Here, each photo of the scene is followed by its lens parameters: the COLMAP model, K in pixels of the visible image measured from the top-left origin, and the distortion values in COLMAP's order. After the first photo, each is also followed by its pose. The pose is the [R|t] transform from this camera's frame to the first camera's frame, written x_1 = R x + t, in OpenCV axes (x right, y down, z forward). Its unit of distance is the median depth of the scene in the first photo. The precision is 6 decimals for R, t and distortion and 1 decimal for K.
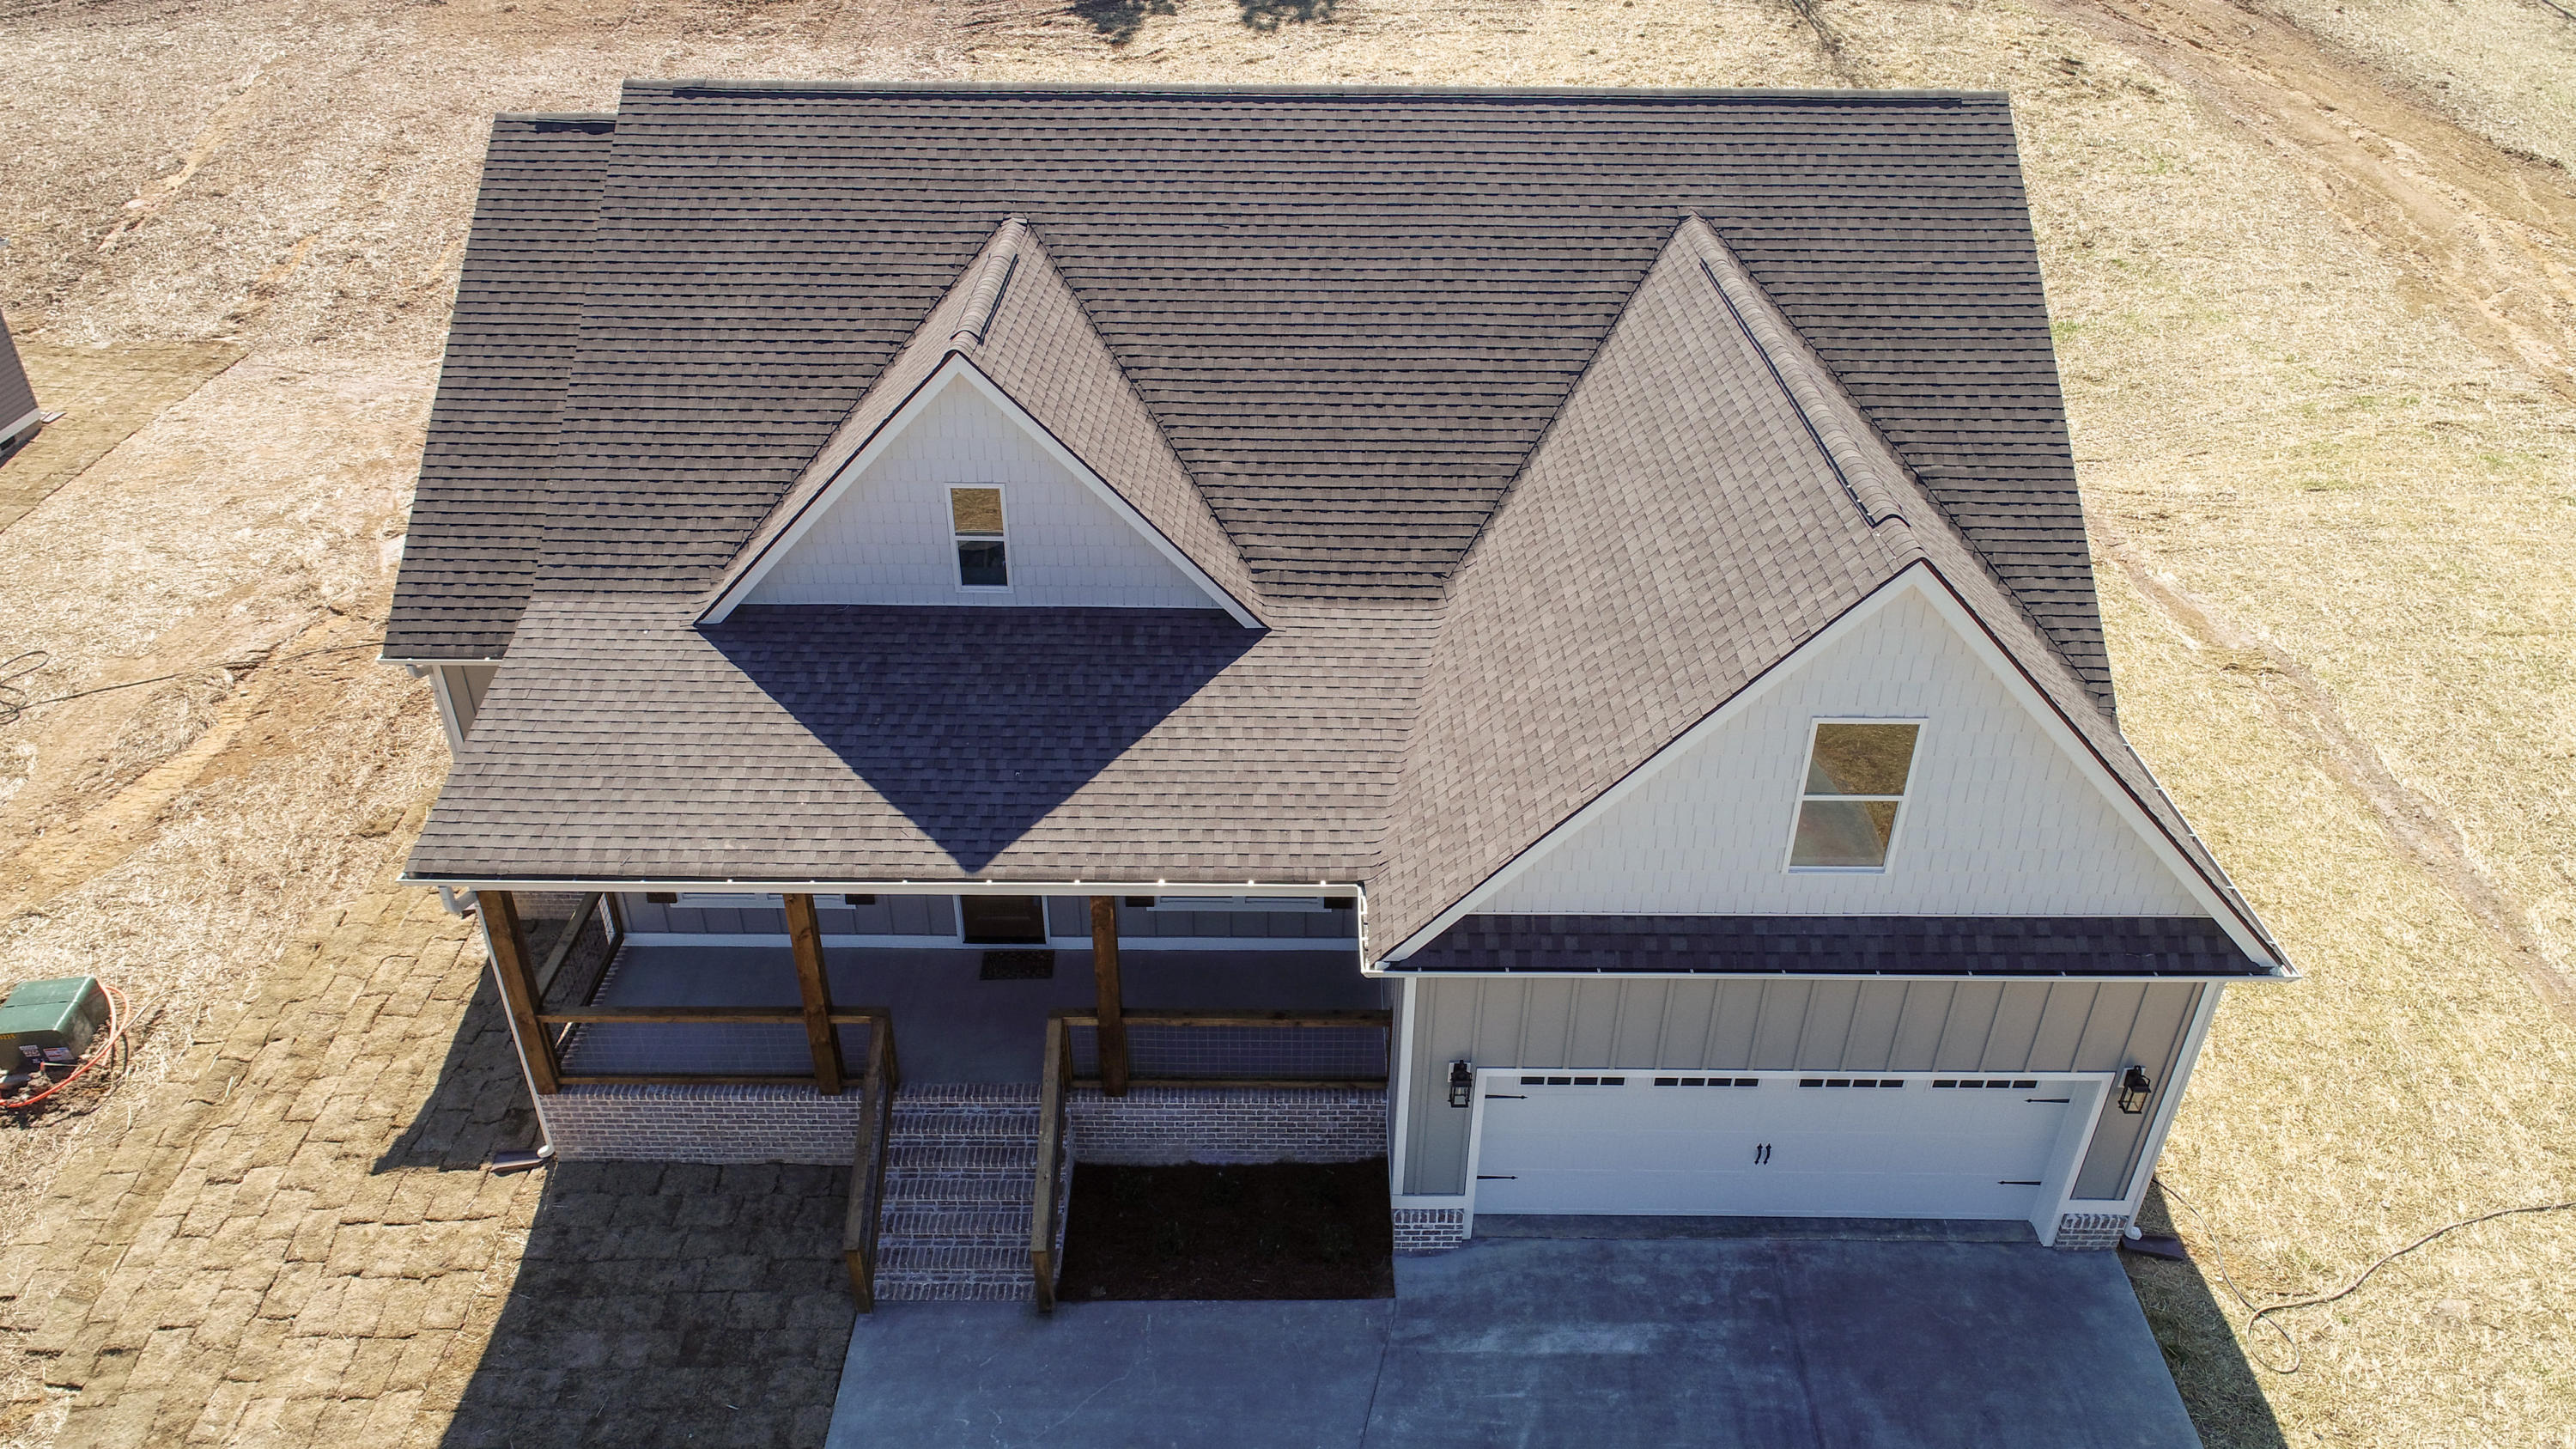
lens RADIAL K [[1736.4, 0, 1285.4], [0, 1736.4, 735.0], [0, 0, 1]] dist [-0.002100, 0.001646]
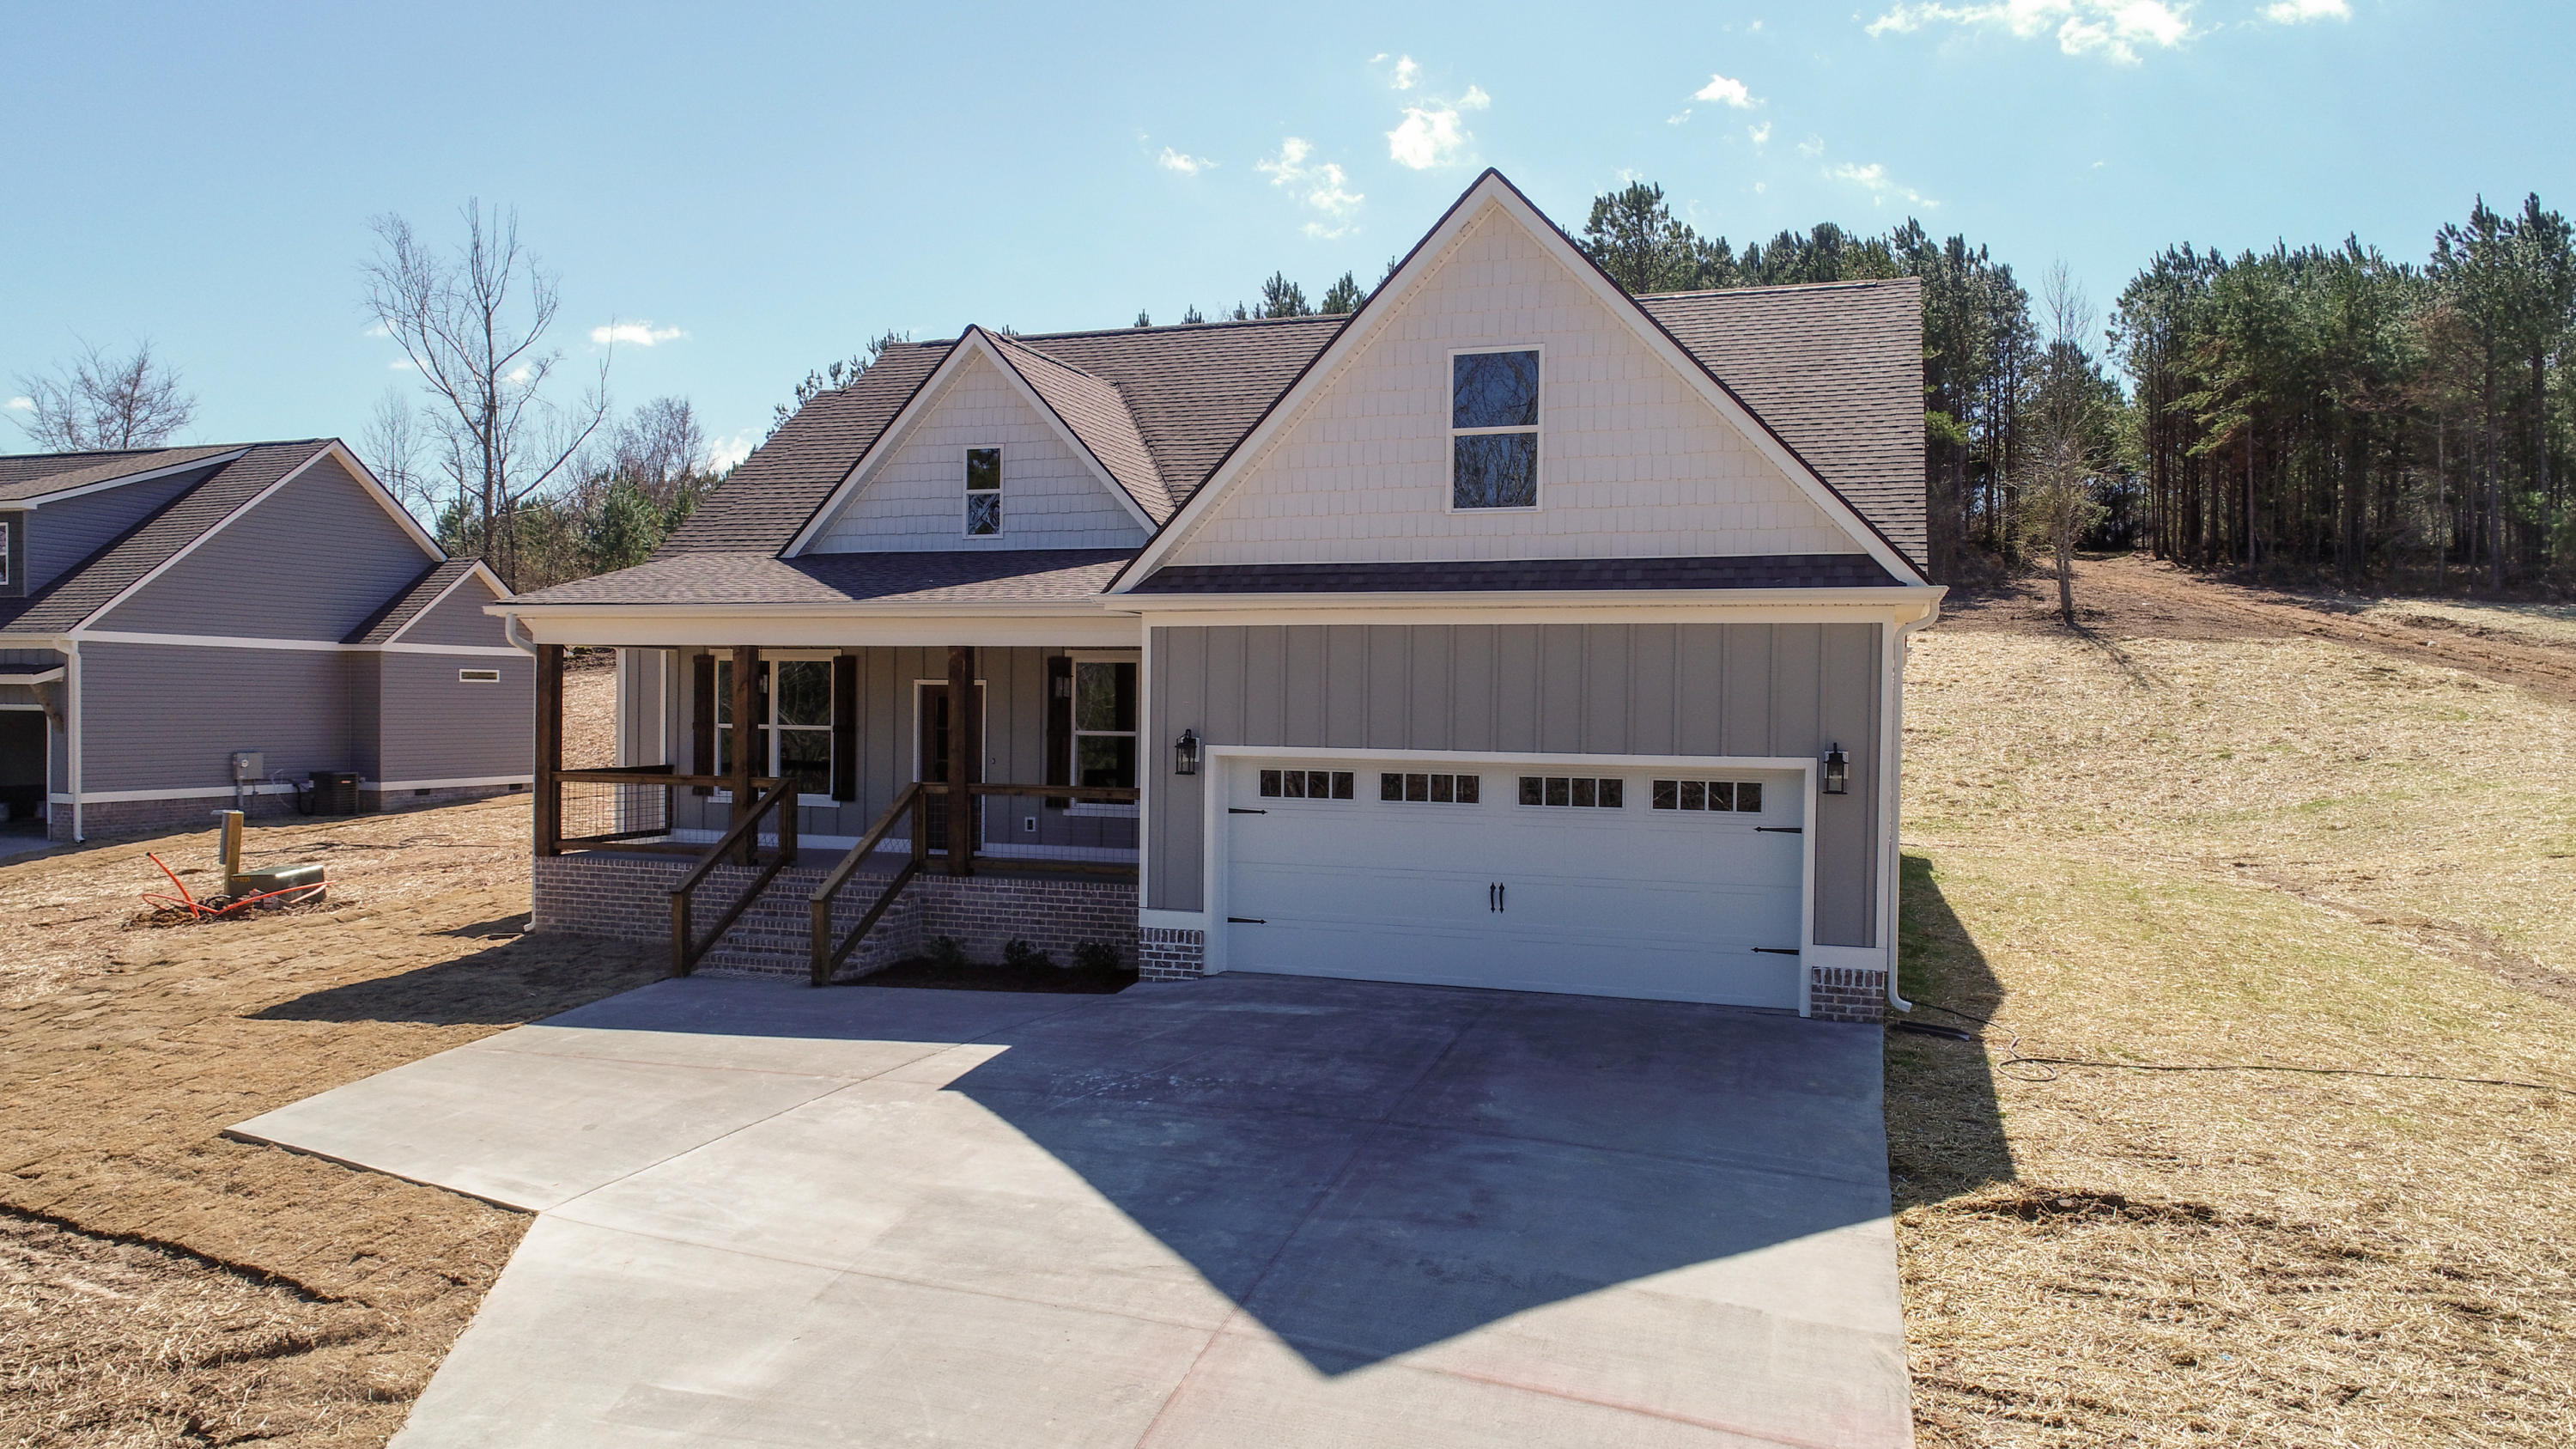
lens RADIAL K [[1736.4, 0, 1285.4], [0, 1736.4, 735.0], [0, 0, 1]] dist [-0.002100, 0.001646]
pose [[0.946914, 0.011654, -0.321275, 0.453970], [-0.179292, 0.848642, -0.497655, 0.643408], [0.266847, 0.528839, 0.805681, 0.116584]]
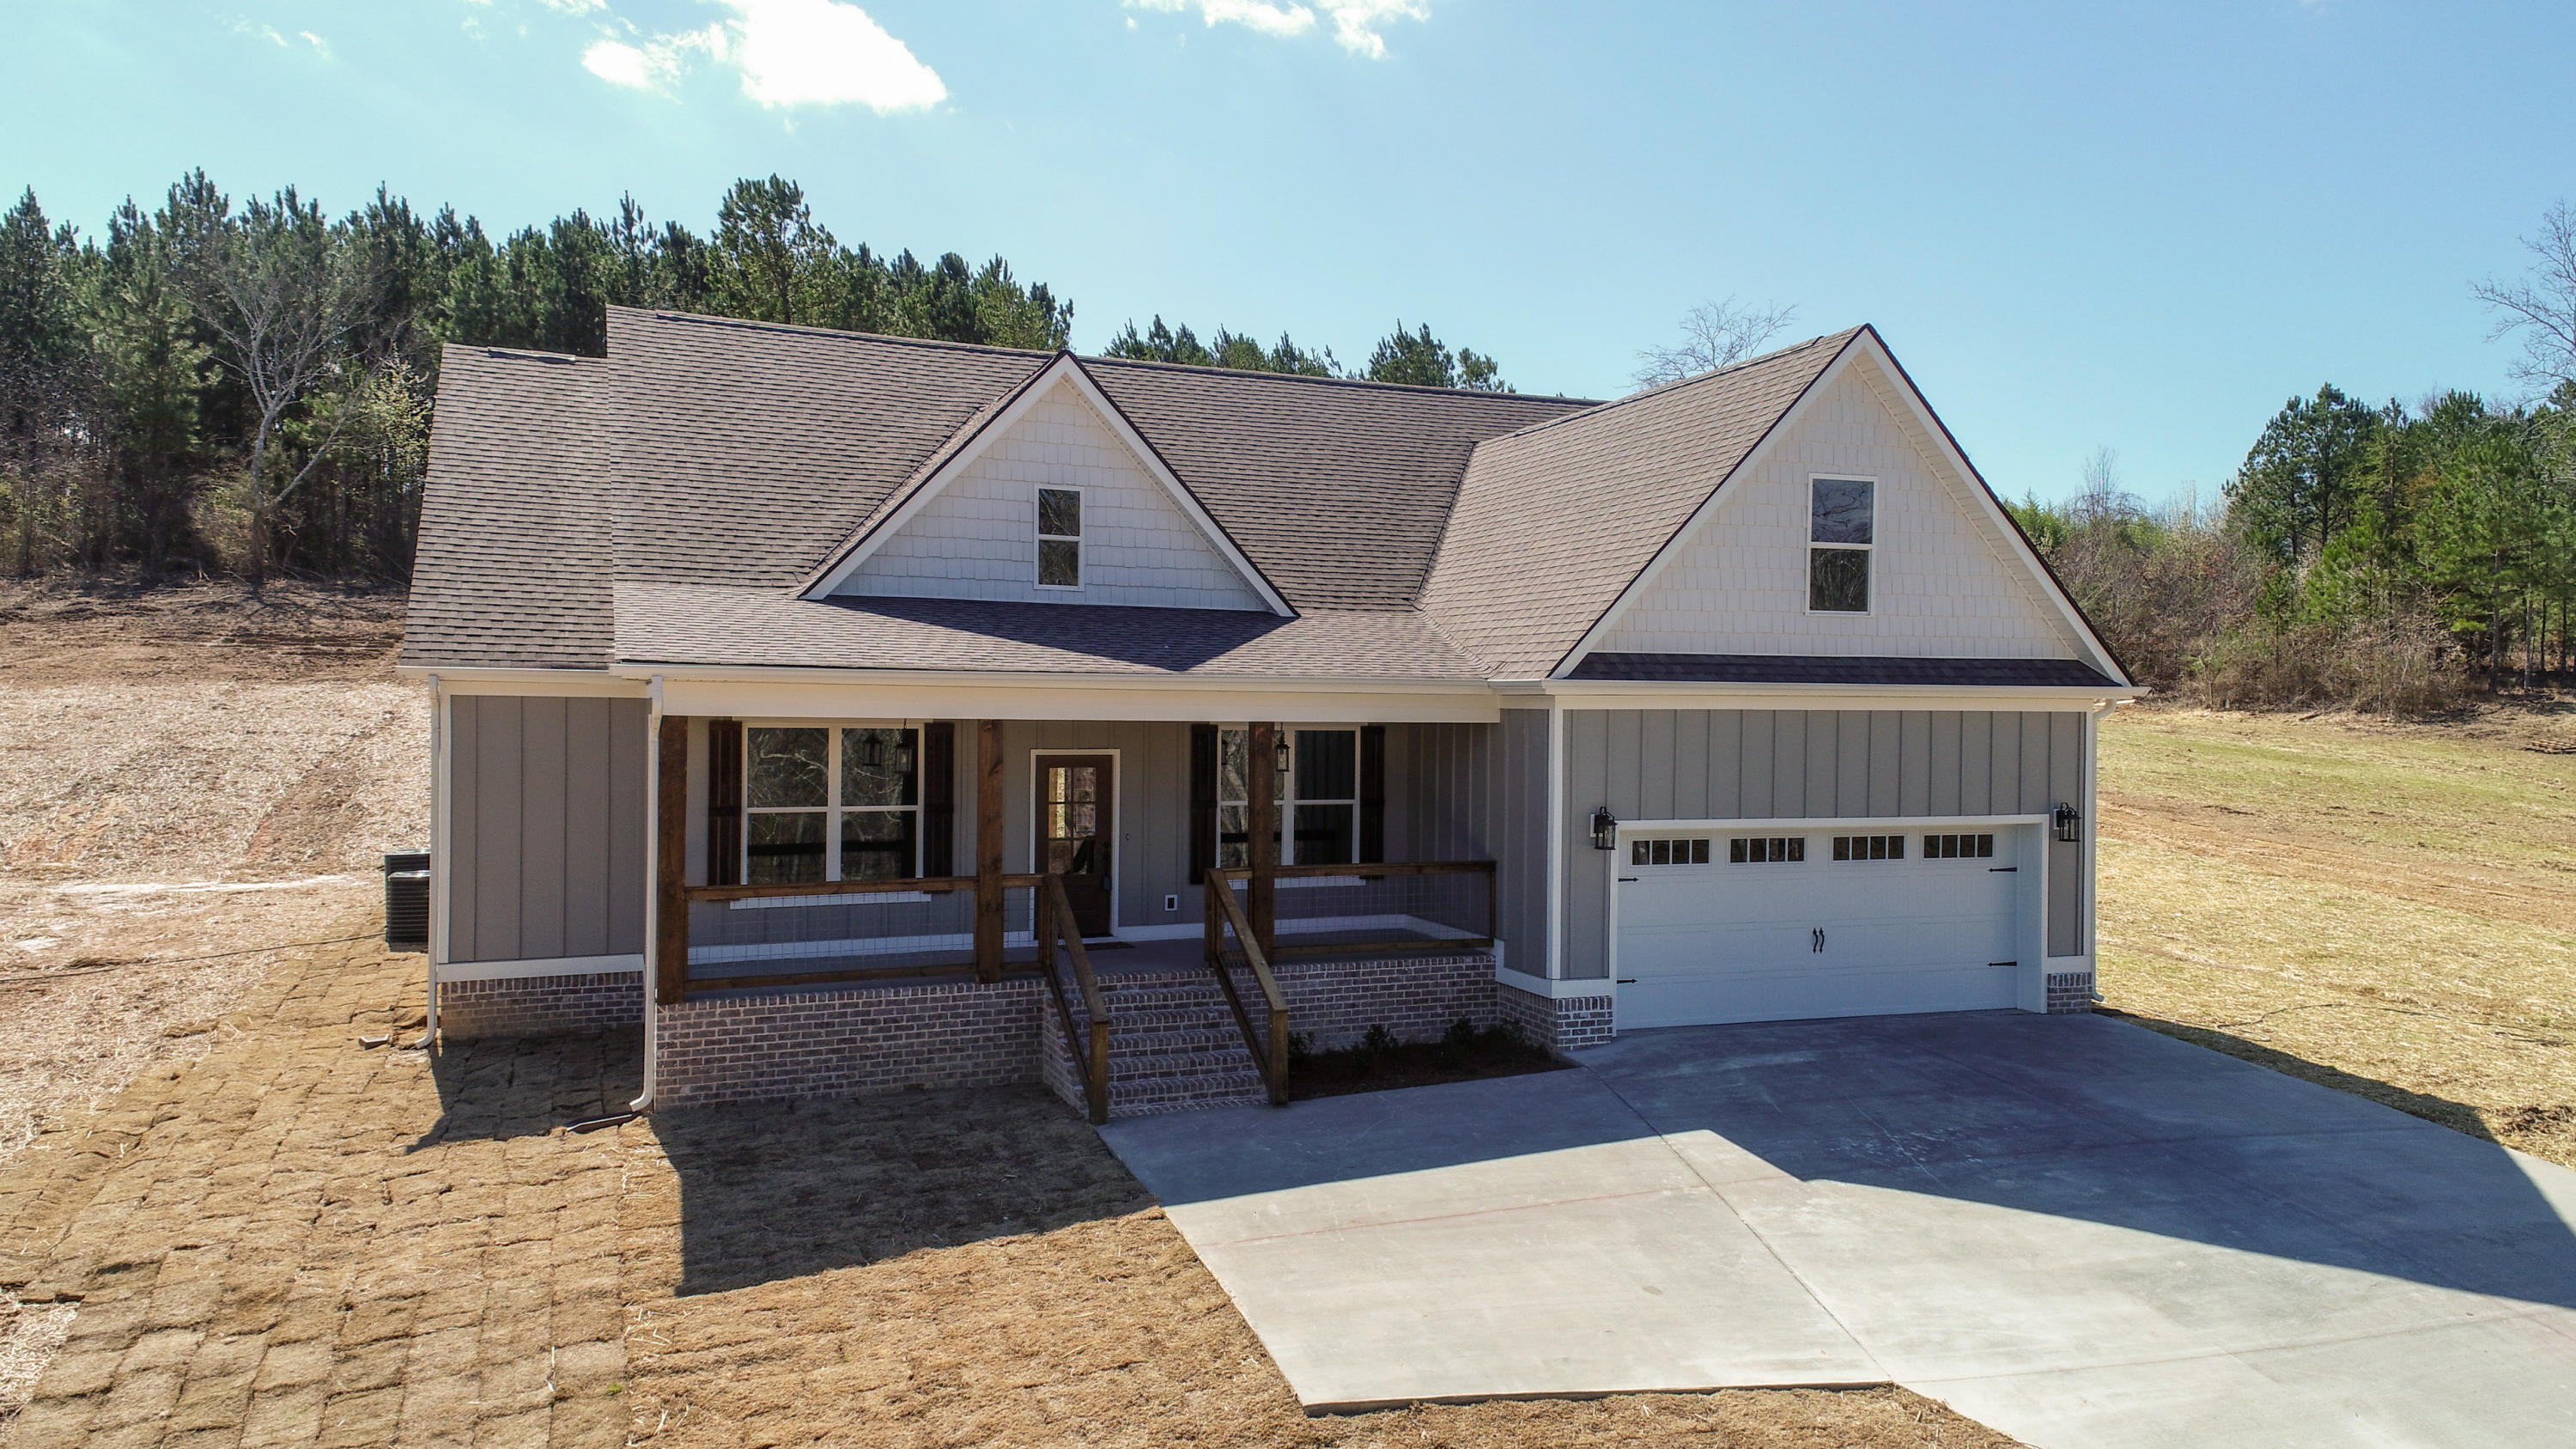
lens RADIAL K [[1690.2, 0, 1287.4], [0, 1690.2, 741.0], [0, 0, 1]] dist [0.197916, -0.179314]
pose [[0.926165, -0.005104, 0.377084, -0.465239], [0.200898, 0.852893, -0.481886, 0.582745], [-0.319152, 0.522061, 0.790945, 0.123550]]
